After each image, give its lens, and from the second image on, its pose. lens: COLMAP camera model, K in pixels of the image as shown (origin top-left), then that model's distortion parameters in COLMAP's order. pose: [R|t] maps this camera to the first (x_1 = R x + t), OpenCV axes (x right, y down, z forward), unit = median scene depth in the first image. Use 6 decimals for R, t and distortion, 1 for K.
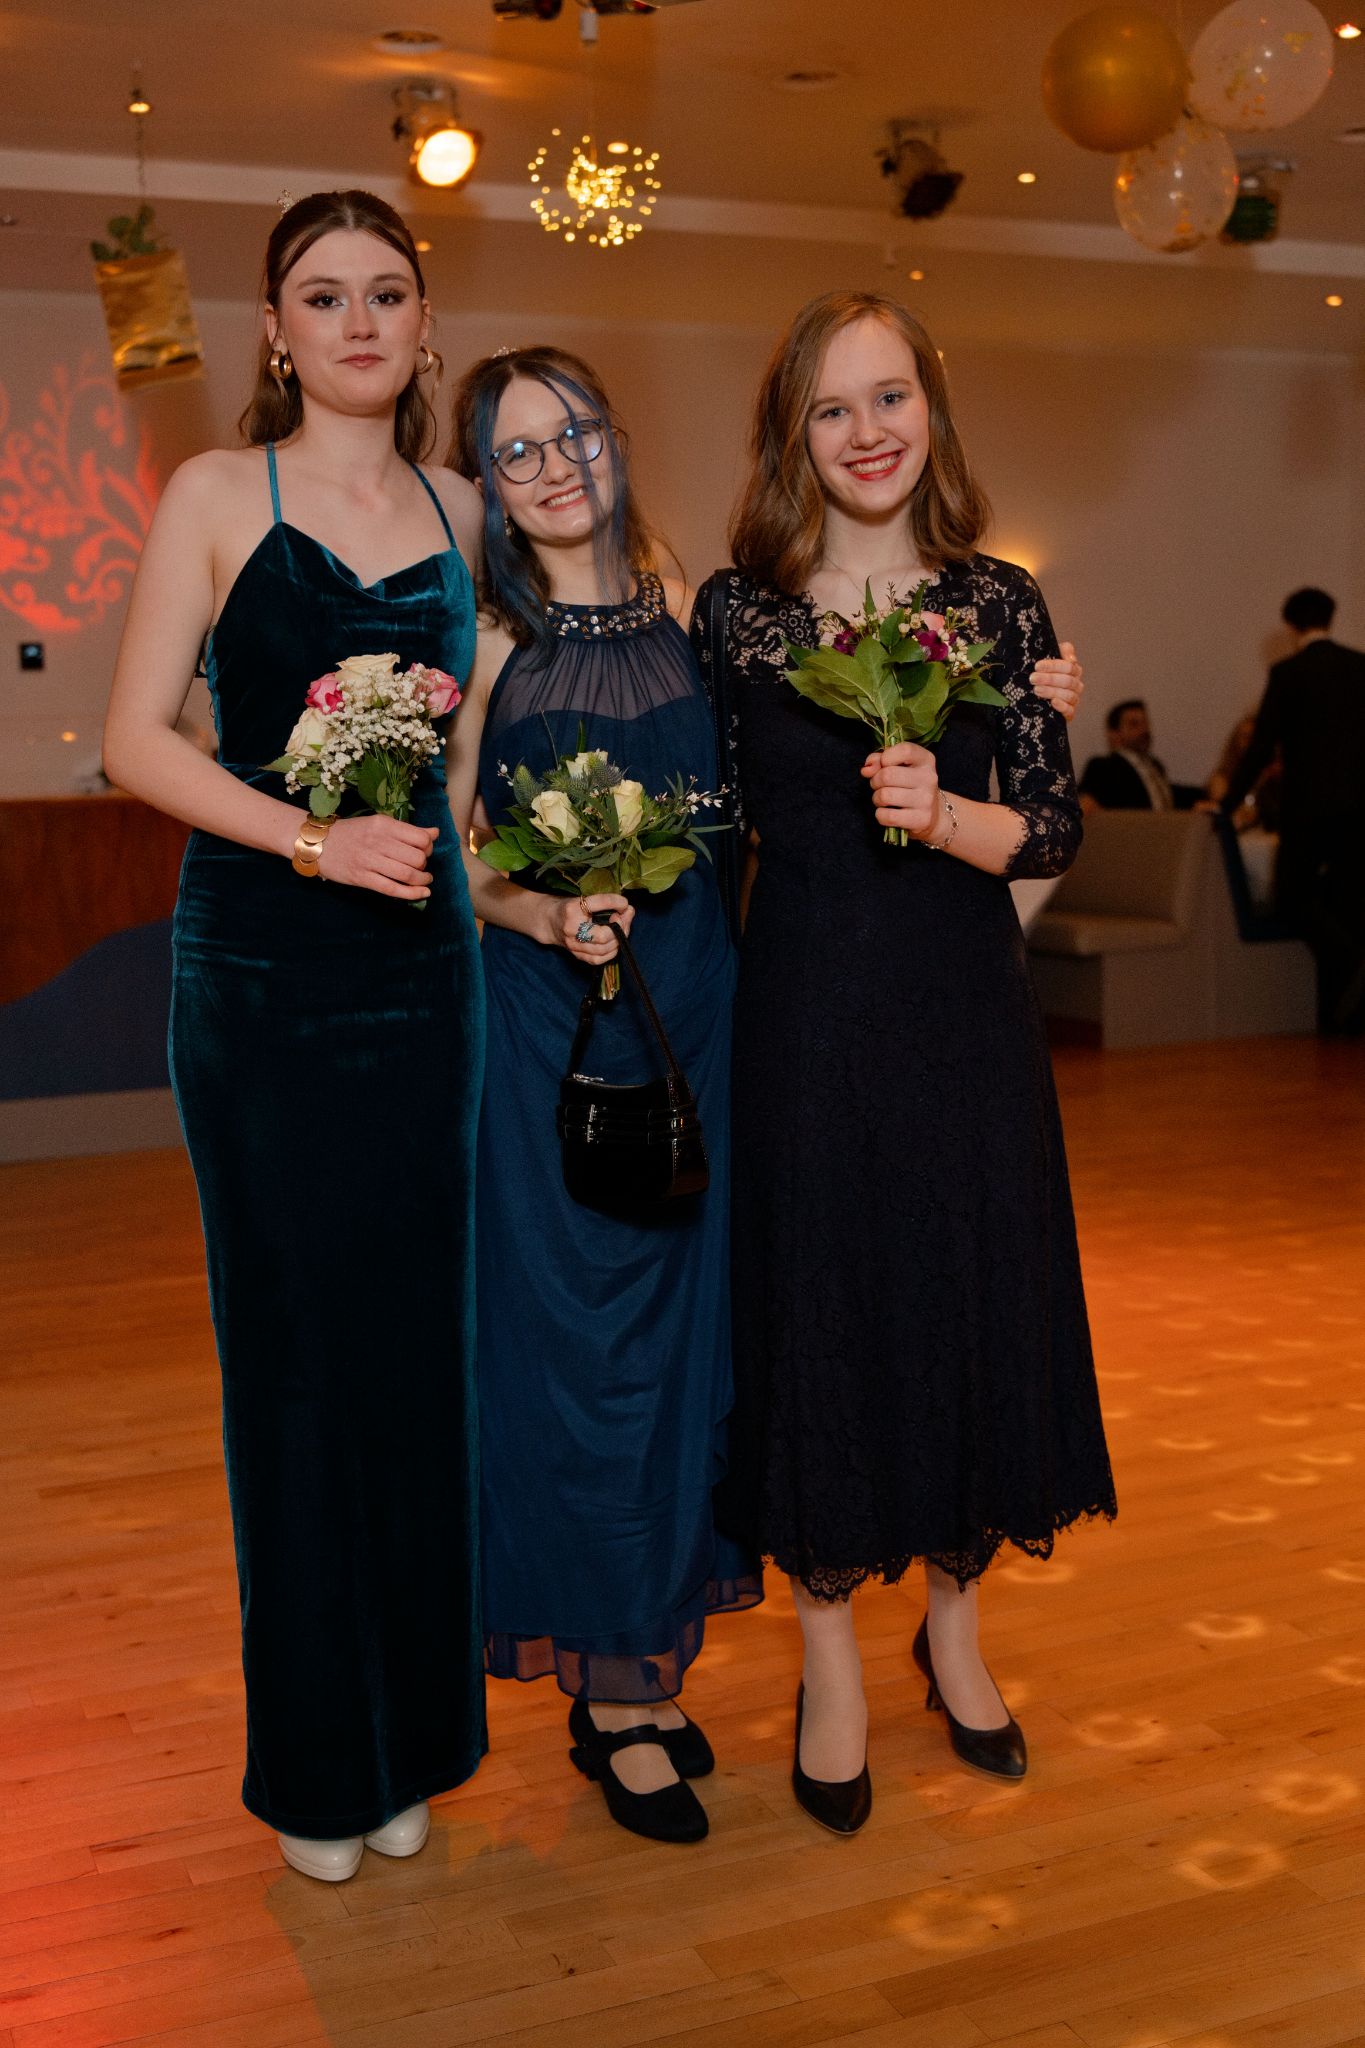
lens RADIAL K [[2223.2, 0, 643.9], [0, 2223.2, 1067.5], [0, 0, 1]] dist [-0.049704, 0.000000]
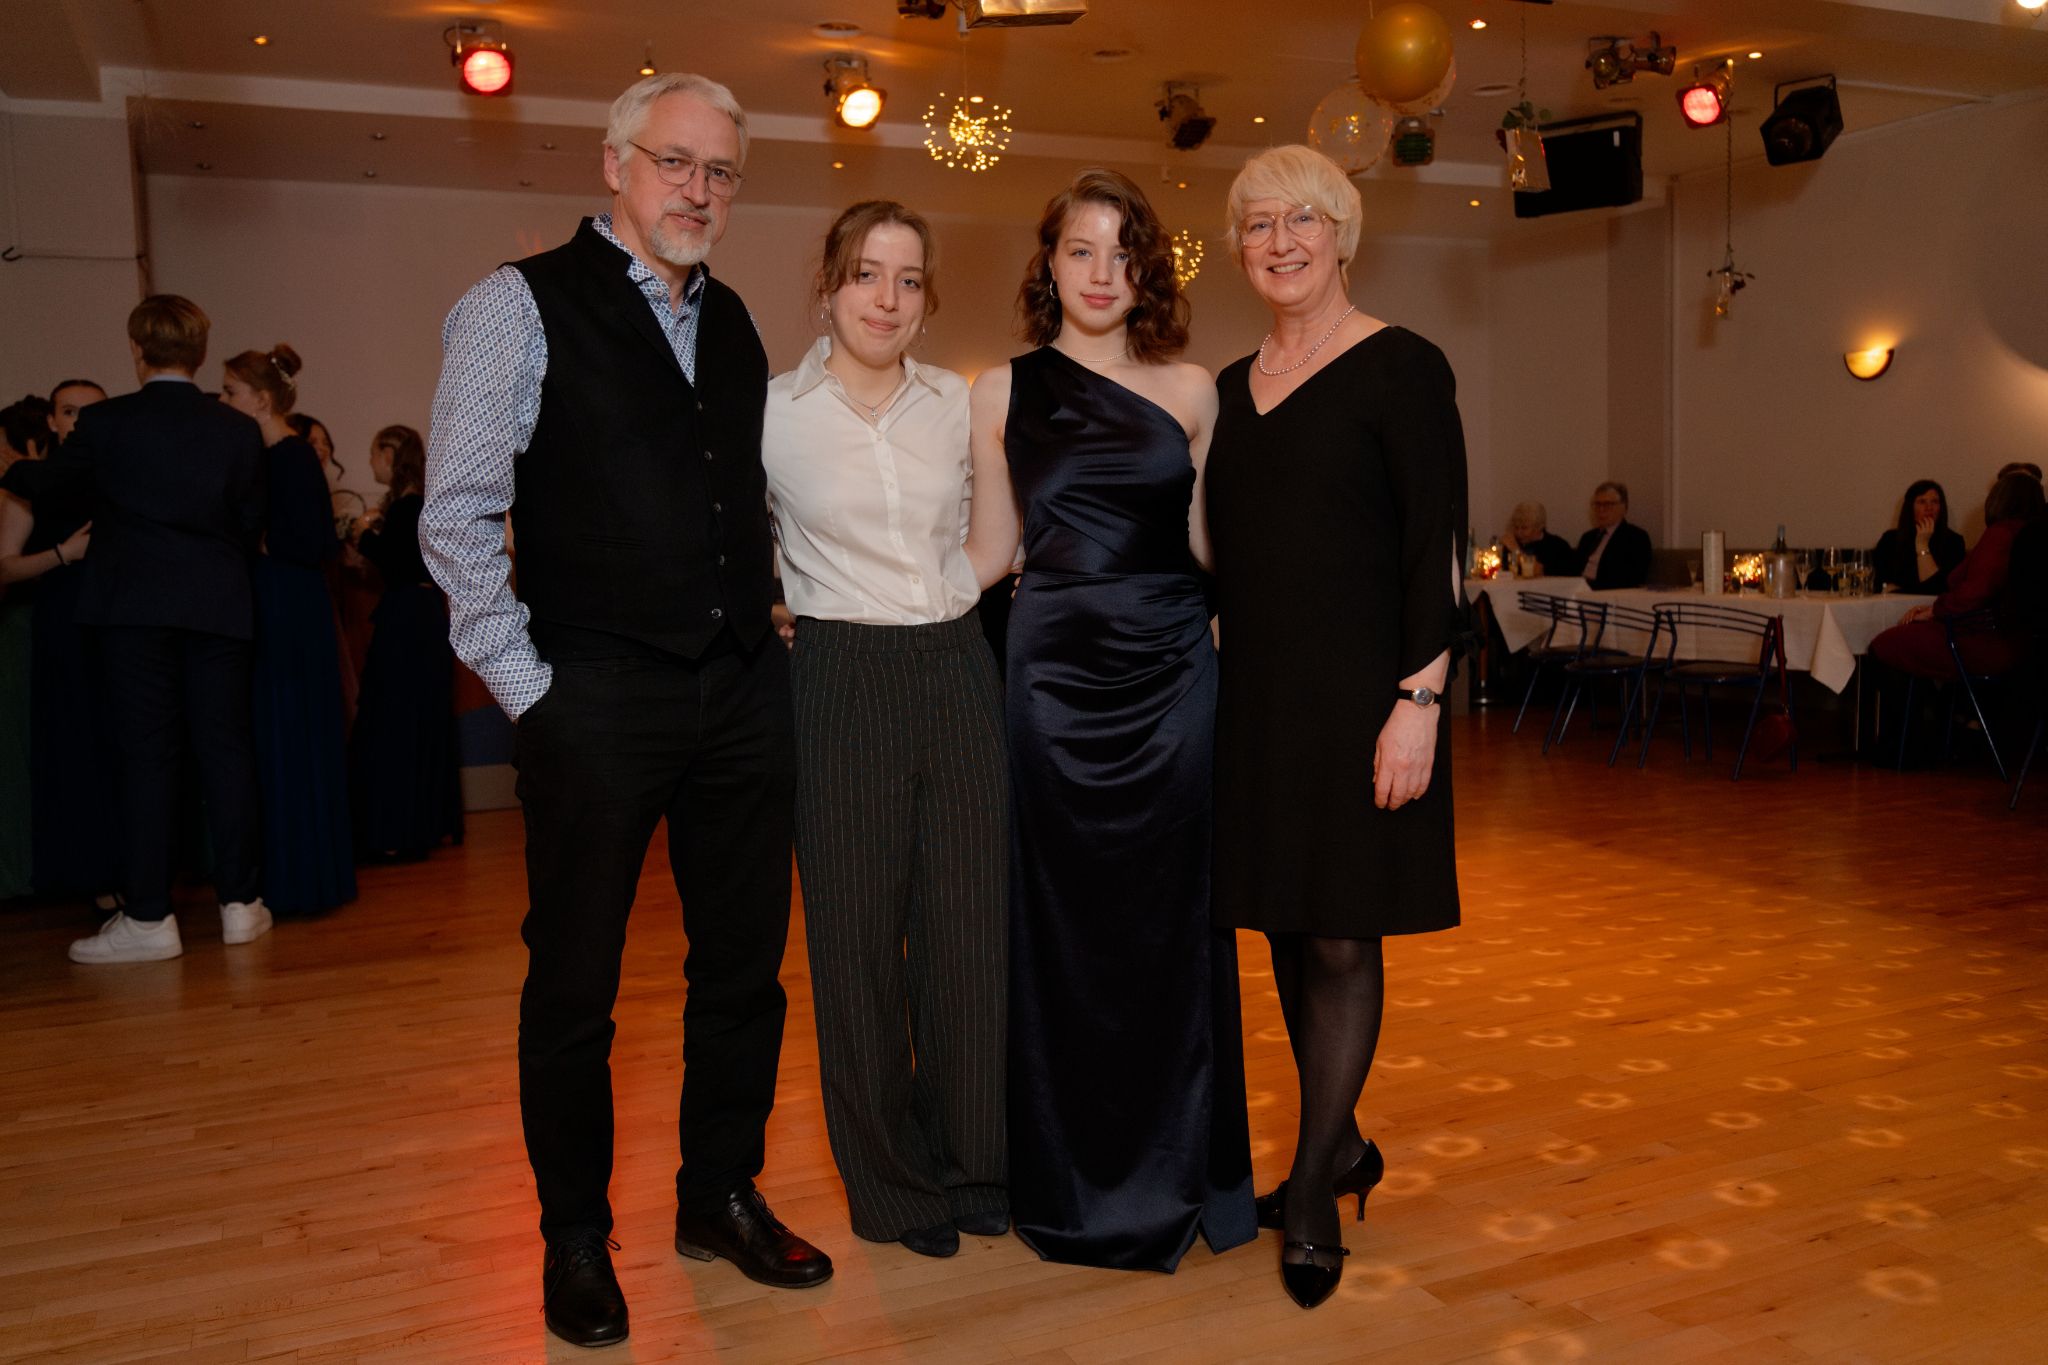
lens RADIAL K [[1685.6, 0, 1009.4], [0, 1685.6, 703.3], [0, 0, 1]] dist [-0.039853, 0.013404]
pose [[0.999768, -0.003724, 0.021210, -0.019141], [0.004551, 0.999227, -0.039060, 0.026467], [-0.021049, 0.039147, 0.999012, -0.104367]]
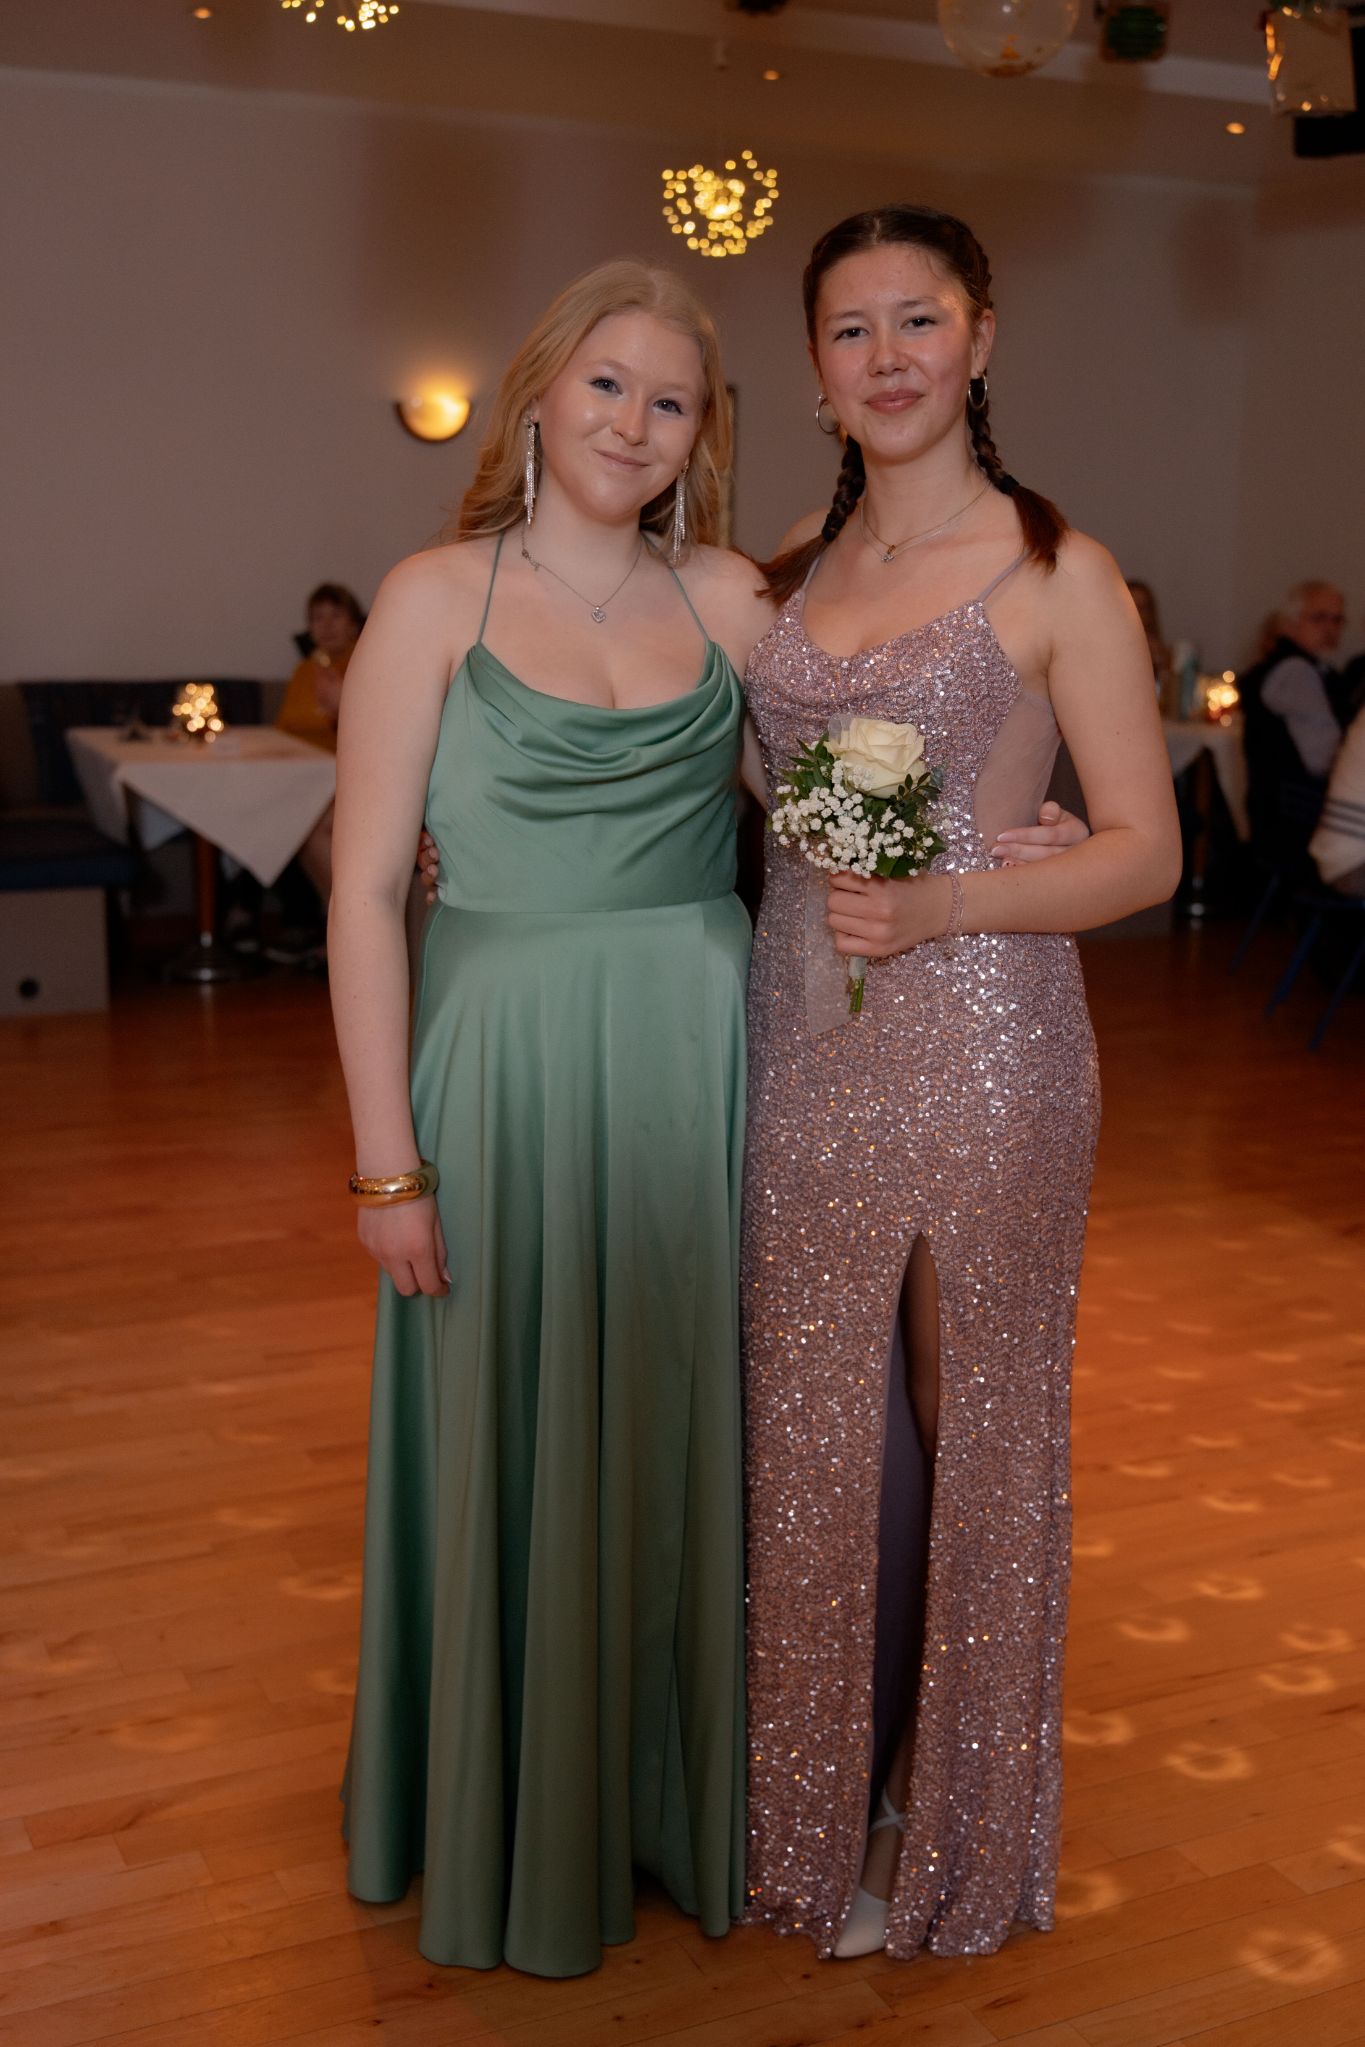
lens RADIAL K [[2243.9, 0, 650.5], [0, 2243.9, 1065.0], [0, 0, 1]] dist [-0.052937, 0.000000]
pose [[0.998216, 0.032261, 0.050247, 0.065277], [-0.036415, 0.995794, 0.084076, -0.053005], [-0.047324, -0.085755, 0.995192, 0.117122]]
